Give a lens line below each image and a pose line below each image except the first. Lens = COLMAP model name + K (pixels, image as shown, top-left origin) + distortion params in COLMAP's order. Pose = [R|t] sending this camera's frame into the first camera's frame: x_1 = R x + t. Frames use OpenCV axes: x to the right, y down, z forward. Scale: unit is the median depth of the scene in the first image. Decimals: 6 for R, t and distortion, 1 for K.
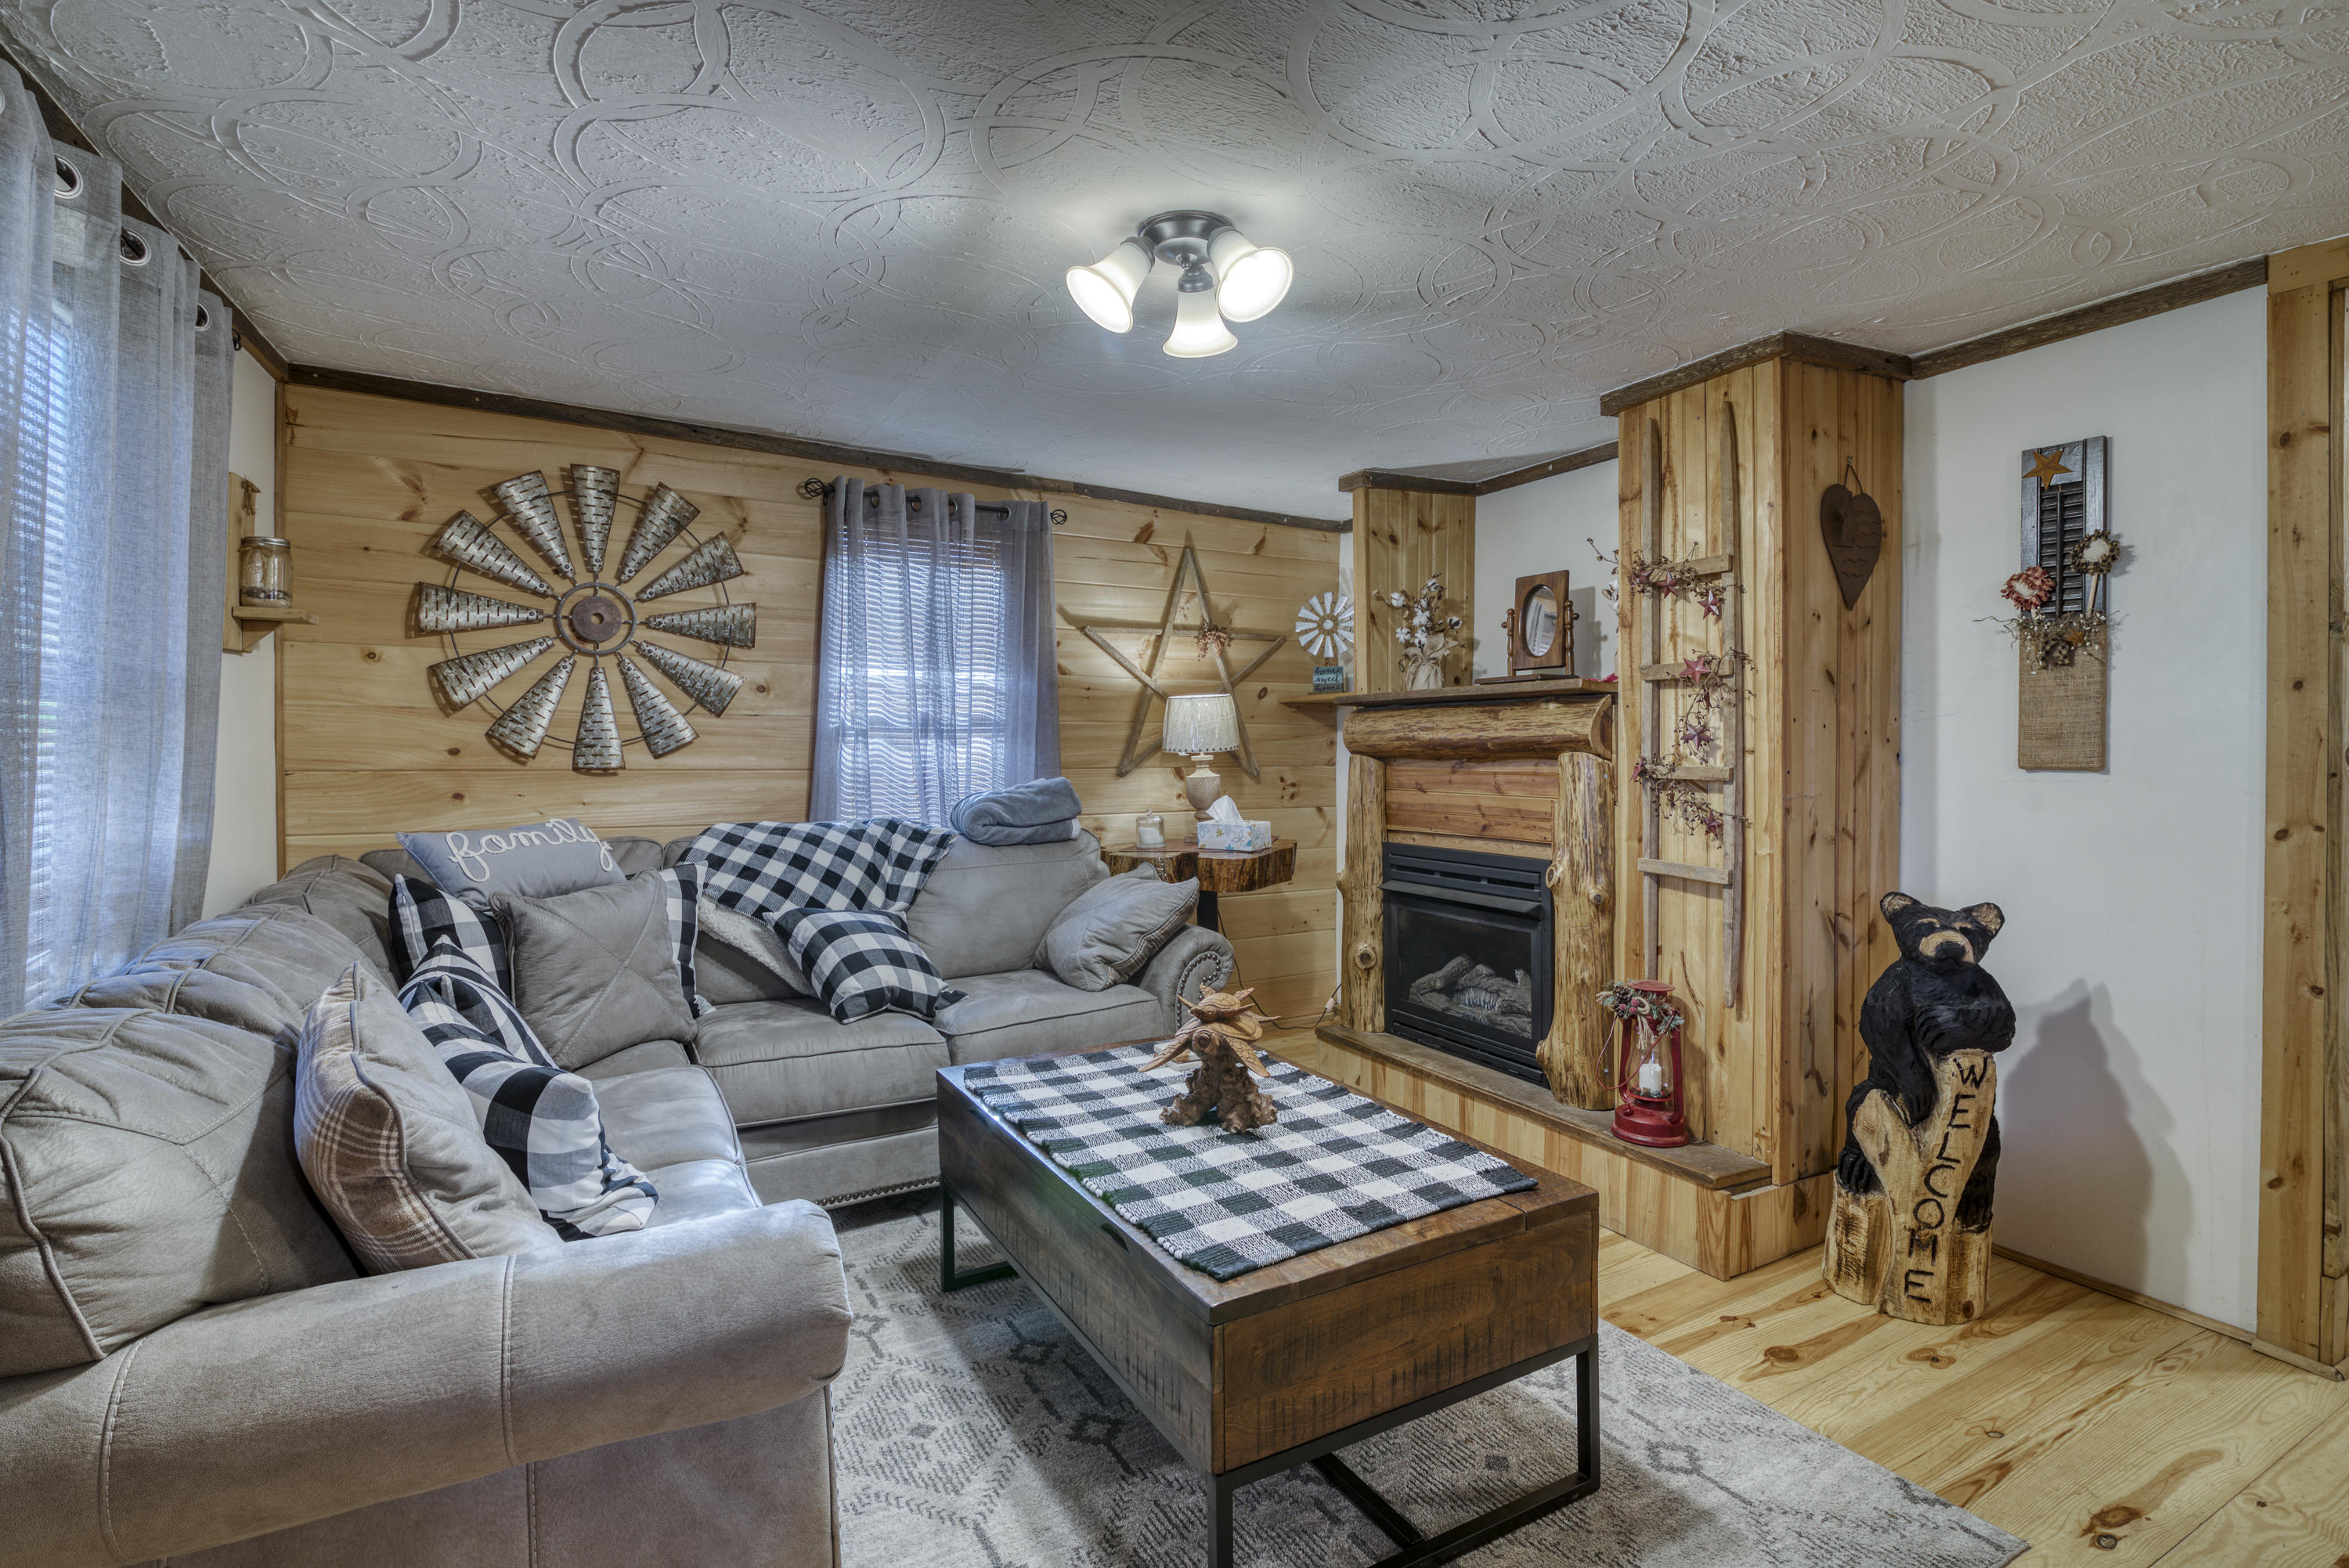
lens RADIAL K [[1063.8, 0, 1056.4], [0, 1063.8, 746.7], [0, 0, 1]] dist [-0.021154, 0.001373]
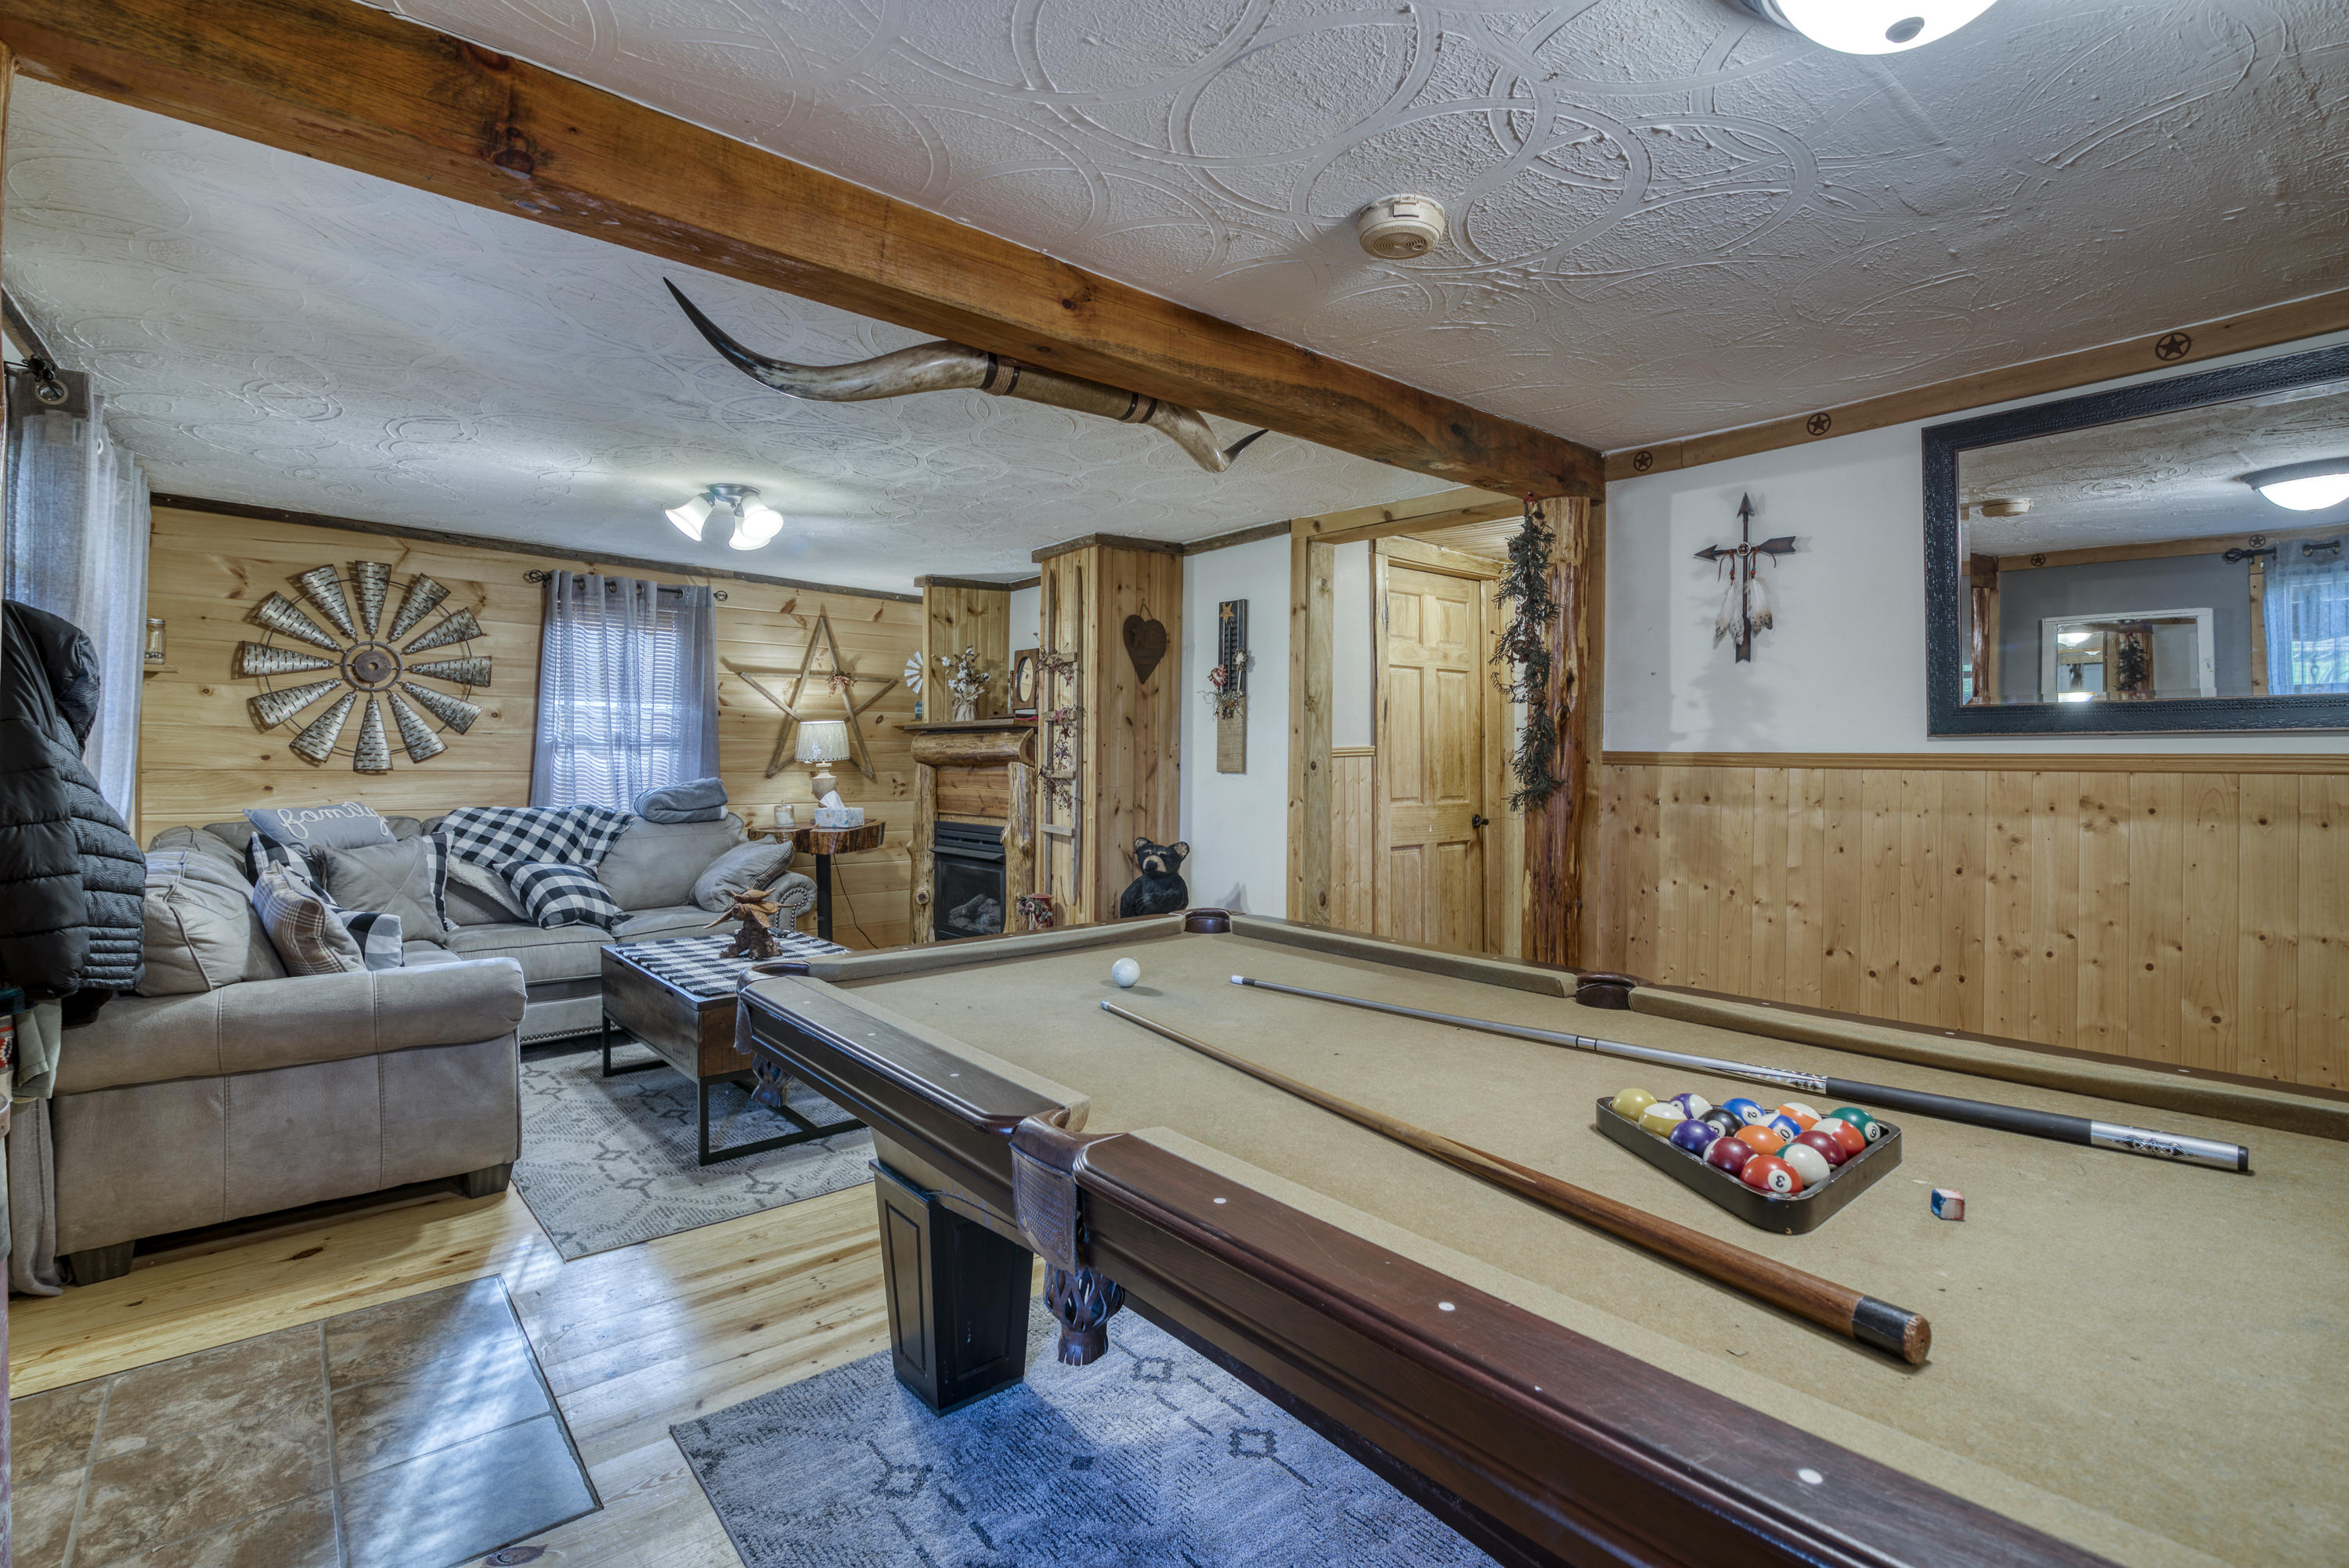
lens RADIAL K [[1063.8, 0, 1049.9], [0, 1063.8, 742.1], [0, 0, 1]] dist [-0.021154, 0.001373]
pose [[0.978793, 0.009029, 0.204653, 0.189594], [-0.006460, 0.999892, -0.013216, -0.004313], [-0.204750, 0.011613, 0.978745, -0.638921]]
